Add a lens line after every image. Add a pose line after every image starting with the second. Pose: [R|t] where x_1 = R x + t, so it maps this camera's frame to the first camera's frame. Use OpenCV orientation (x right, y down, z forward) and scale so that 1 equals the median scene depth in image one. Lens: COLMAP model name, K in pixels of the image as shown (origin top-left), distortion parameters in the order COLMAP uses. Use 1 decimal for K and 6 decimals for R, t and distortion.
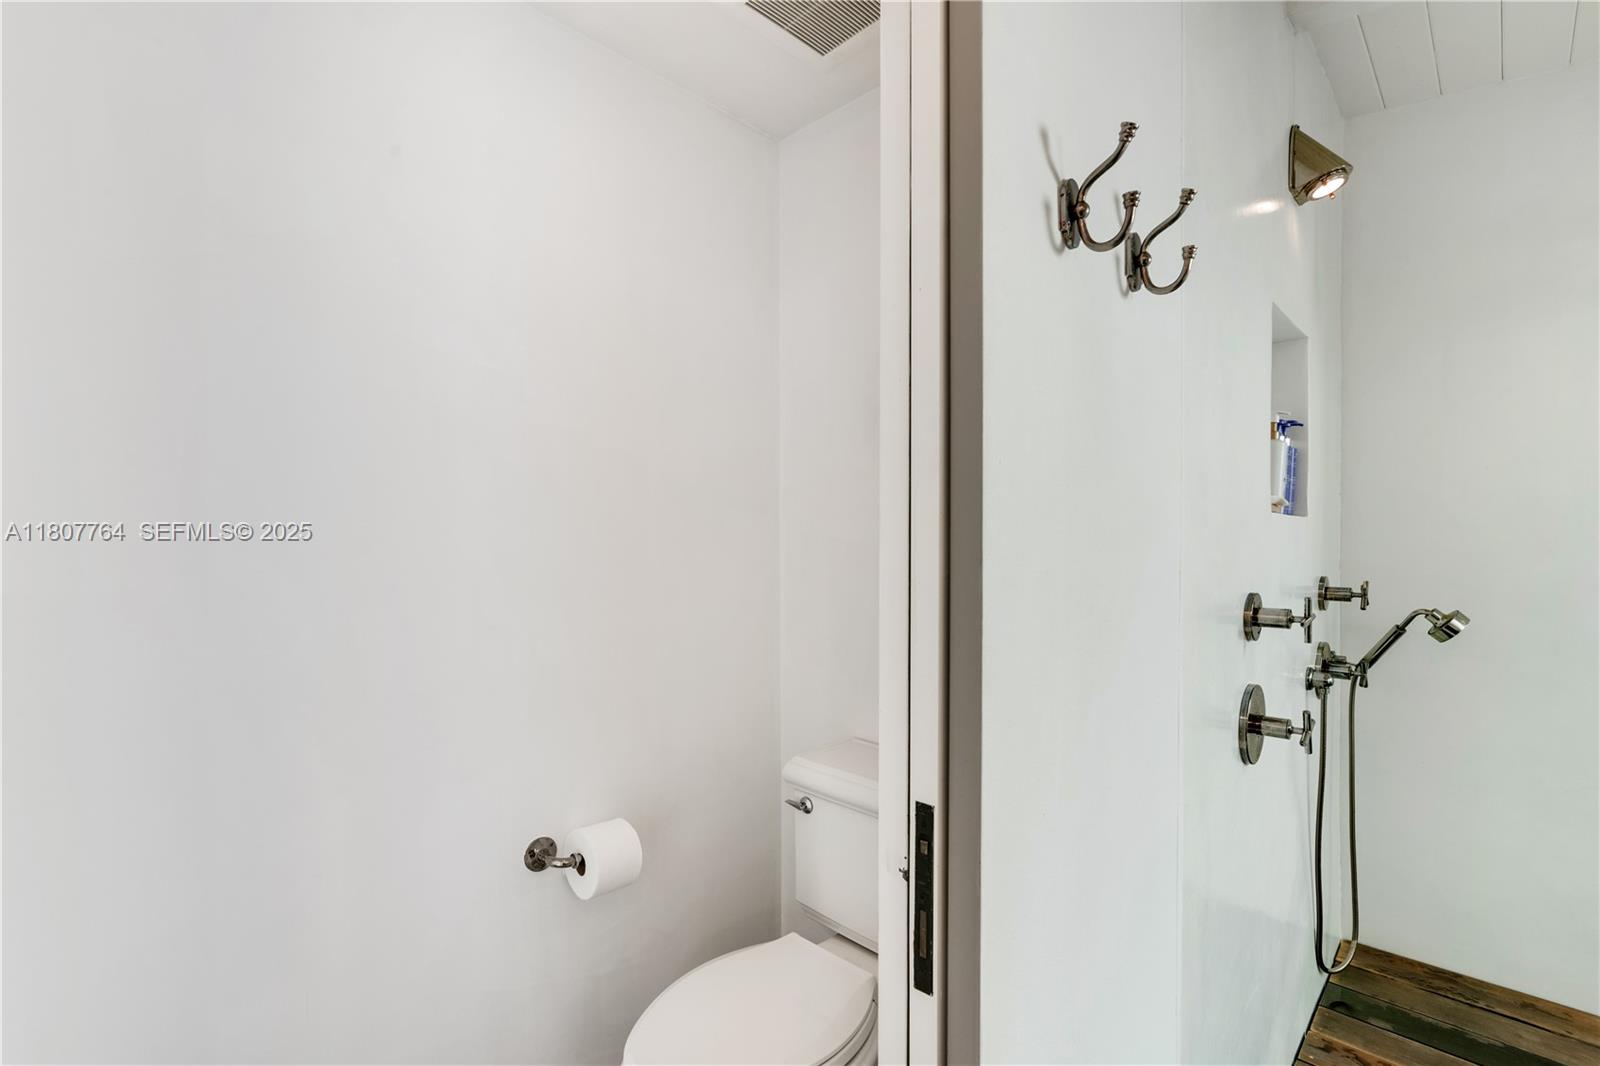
lens RADIAL K [[731.6, 0, 810.2], [0, 731.6, 543.5], [0, 0, 1]] dist [-0.004128, 0.000331]
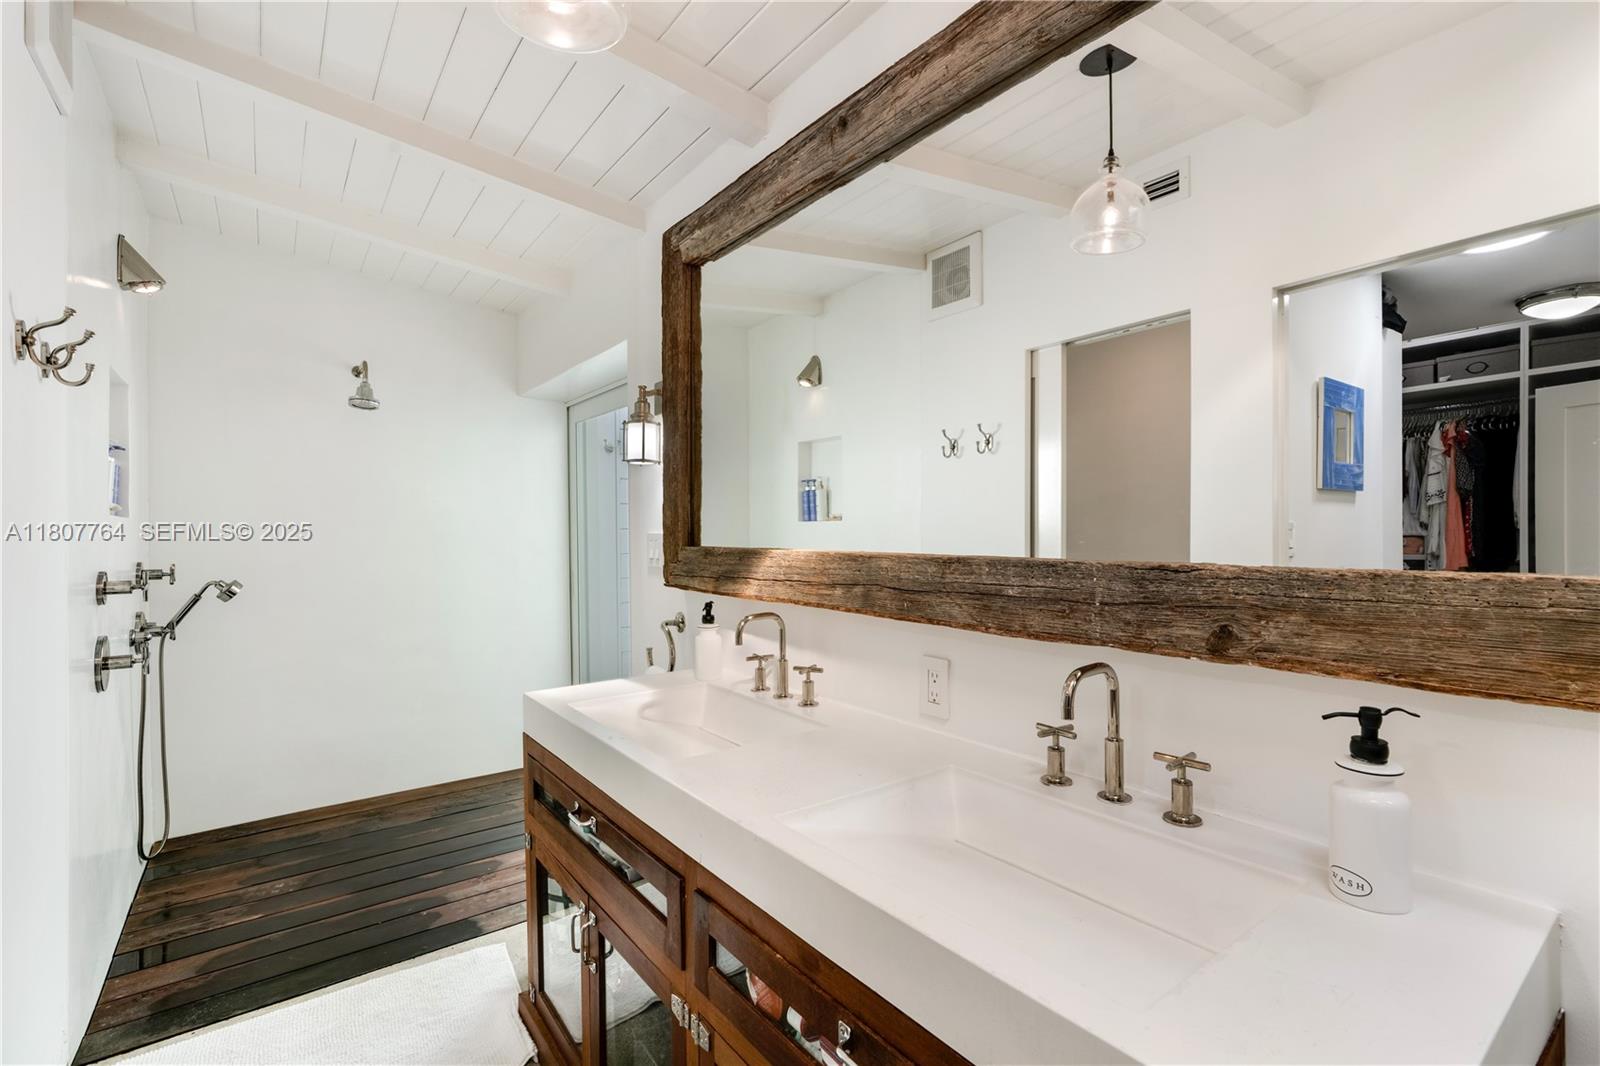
lens RADIAL K [[731.6, 0, 810.2], [0, 731.6, 543.5], [0, 0, 1]] dist [-0.004128, 0.000331]
pose [[0.169038, -0.011326, 0.985545, -0.428427], [0.003748, 0.999934, 0.010849, 0.001183], [-0.985602, 0.001859, 0.169069, -0.461170]]
